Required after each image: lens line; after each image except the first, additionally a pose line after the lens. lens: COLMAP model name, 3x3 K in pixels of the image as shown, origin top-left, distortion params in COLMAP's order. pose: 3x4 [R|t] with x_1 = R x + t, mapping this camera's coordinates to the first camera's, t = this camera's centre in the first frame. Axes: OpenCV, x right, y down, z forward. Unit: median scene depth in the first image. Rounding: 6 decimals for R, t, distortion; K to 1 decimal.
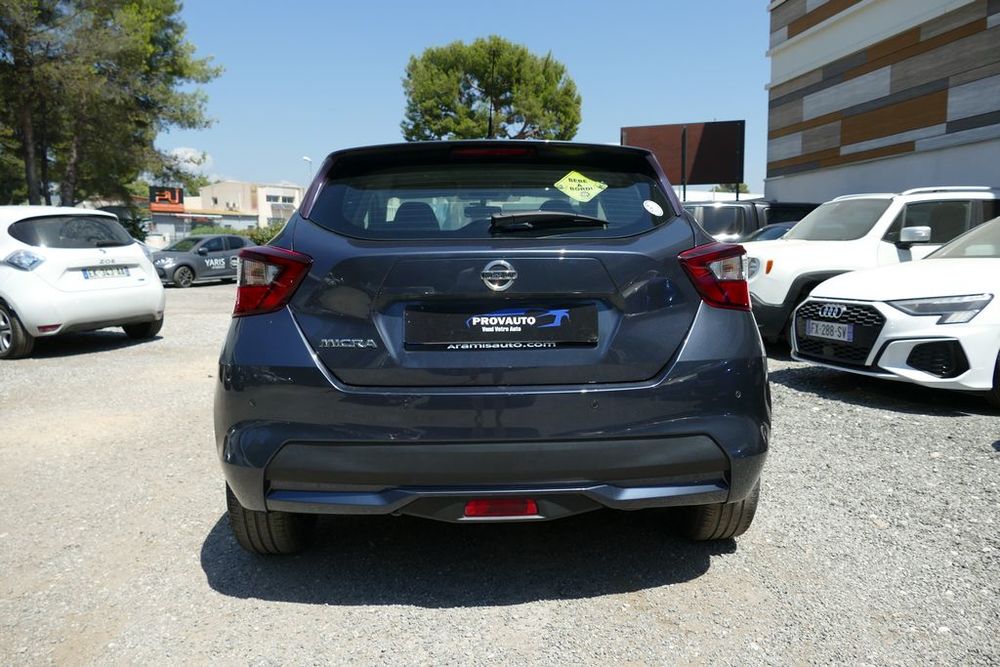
lens RADIAL K [[723.2, 0, 496.8], [0, 723.2, 332.3], [0, 0, 1]] dist [-0.008200, -0.004302]
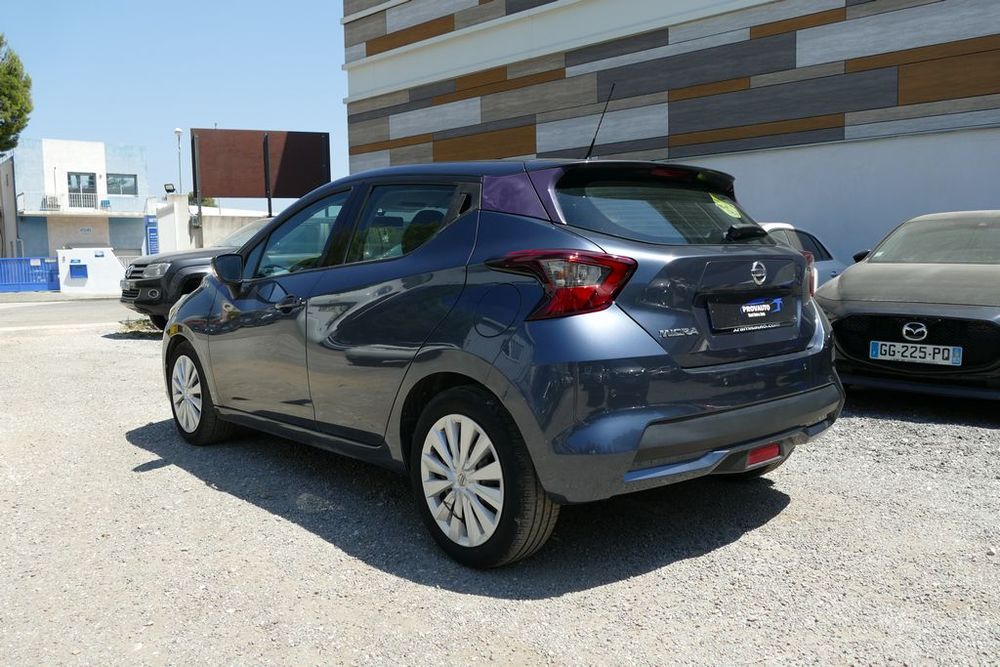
lens RADIAL K [[835.1, 0, 500.9], [0, 835.1, 330.5], [0, 0, 1]] dist [-0.031216, 0.001710]
pose [[0.778264, -0.055385, 0.625490, -0.184823], [0.082939, 0.996442, -0.014966, 0.001181], [-0.622436, 0.063525, 0.780089, 0.018640]]
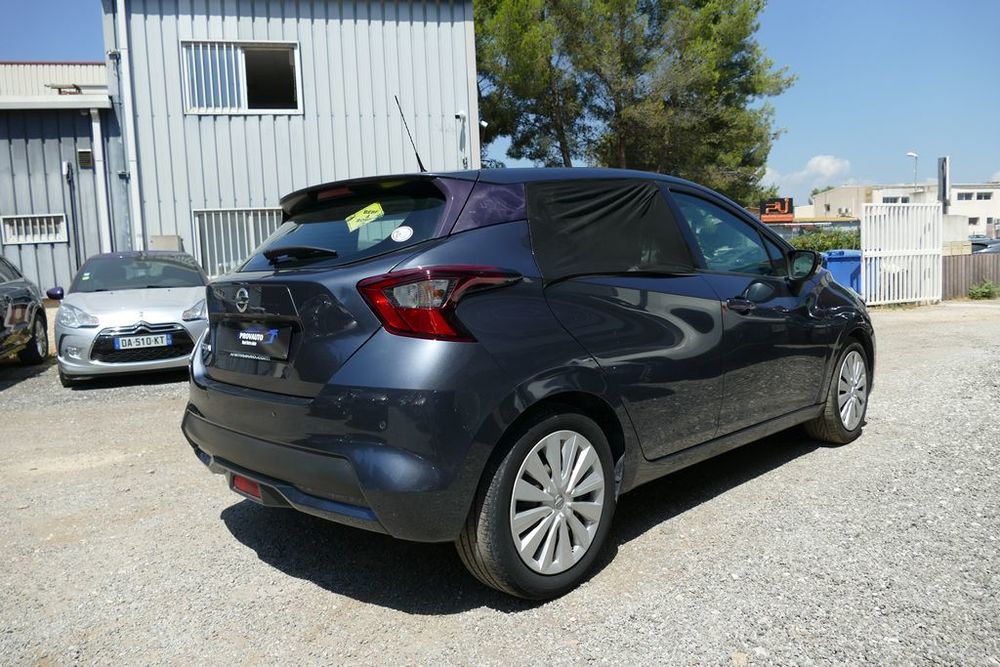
lens RADIAL K [[723.2, 0, 502.4], [0, 723.2, 330.5], [0, 0, 1]] dist [-0.008200, -0.004302]
pose [[0.669905, 0.046329, -0.741000, 0.176409], [-0.055701, 0.998375, 0.012063, -0.009442], [0.740355, 0.033193, 0.671397, 0.070613]]
